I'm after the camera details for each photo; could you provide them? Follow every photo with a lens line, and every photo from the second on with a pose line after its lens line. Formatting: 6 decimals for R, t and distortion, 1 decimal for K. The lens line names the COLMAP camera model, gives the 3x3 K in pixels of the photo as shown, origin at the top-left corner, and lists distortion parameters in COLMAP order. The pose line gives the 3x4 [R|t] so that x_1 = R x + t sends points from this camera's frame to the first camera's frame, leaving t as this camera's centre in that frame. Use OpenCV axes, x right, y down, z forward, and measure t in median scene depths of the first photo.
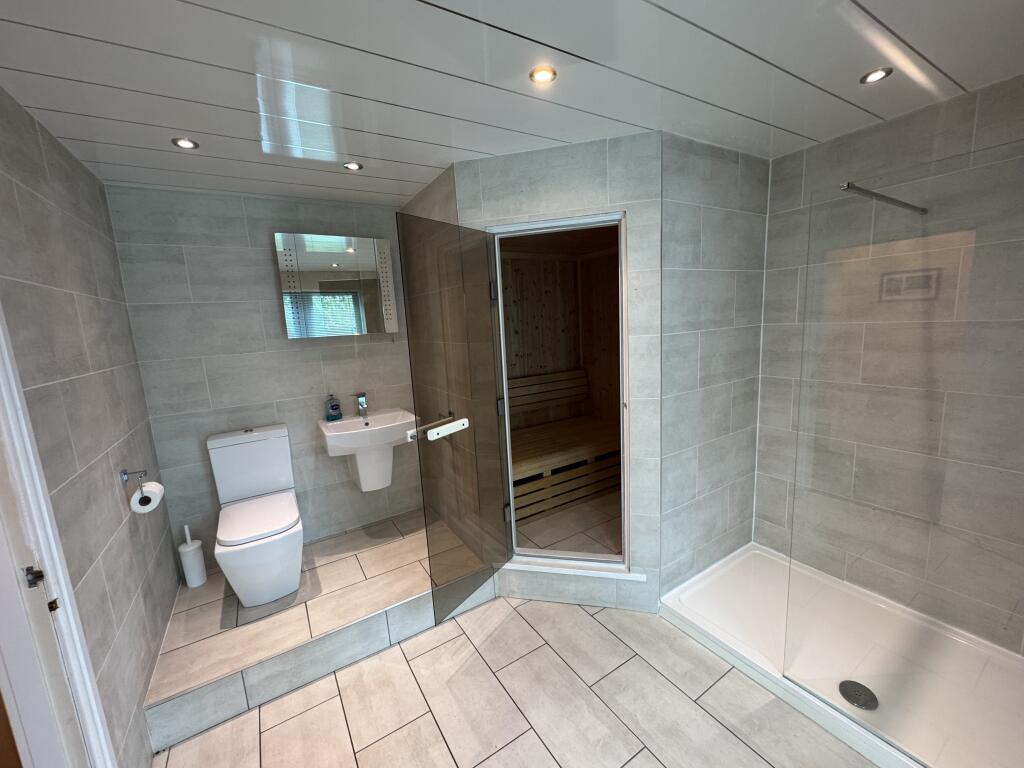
lens RADIAL K [[408.3, 0, 512.9], [0, 408.3, 385.3], [0, 0, 1]] dist [-0.007434, -0.000237]
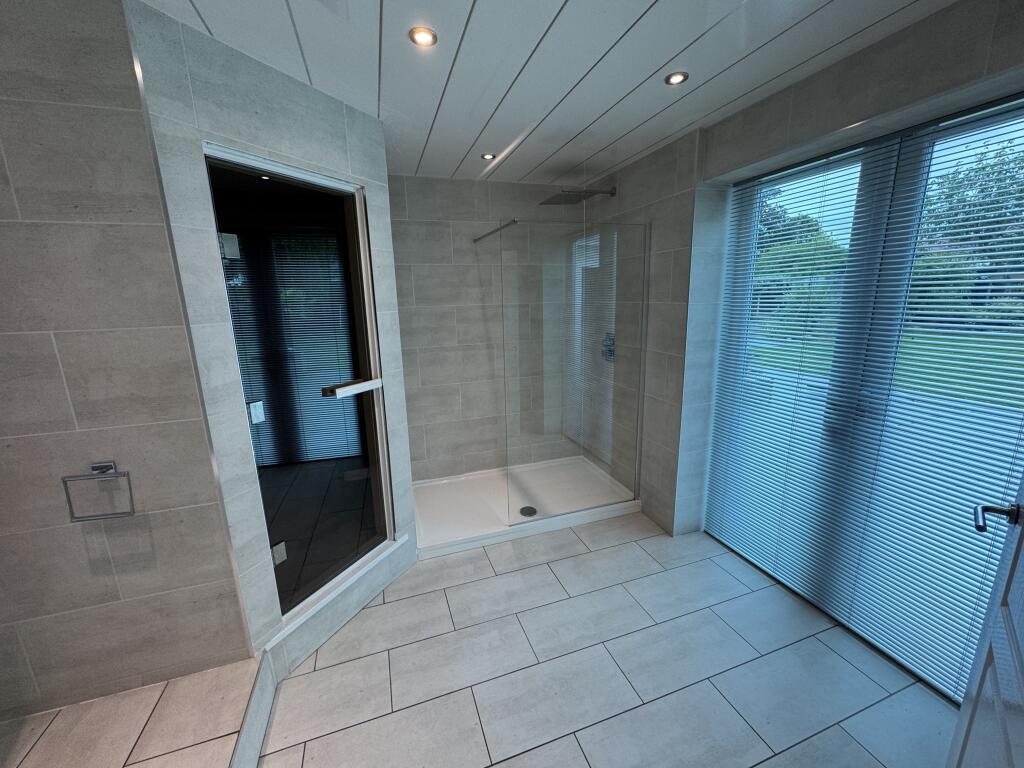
lens RADIAL K [[408.3, 0, 514.7], [0, 408.3, 384.2], [0, 0, 1]] dist [-0.007434, -0.000237]
pose [[0.218373, -0.158611, 0.962889, -0.677033], [0.163489, 0.978704, 0.124138, -0.015465], [-0.962073, 0.130313, 0.239653, 0.462211]]
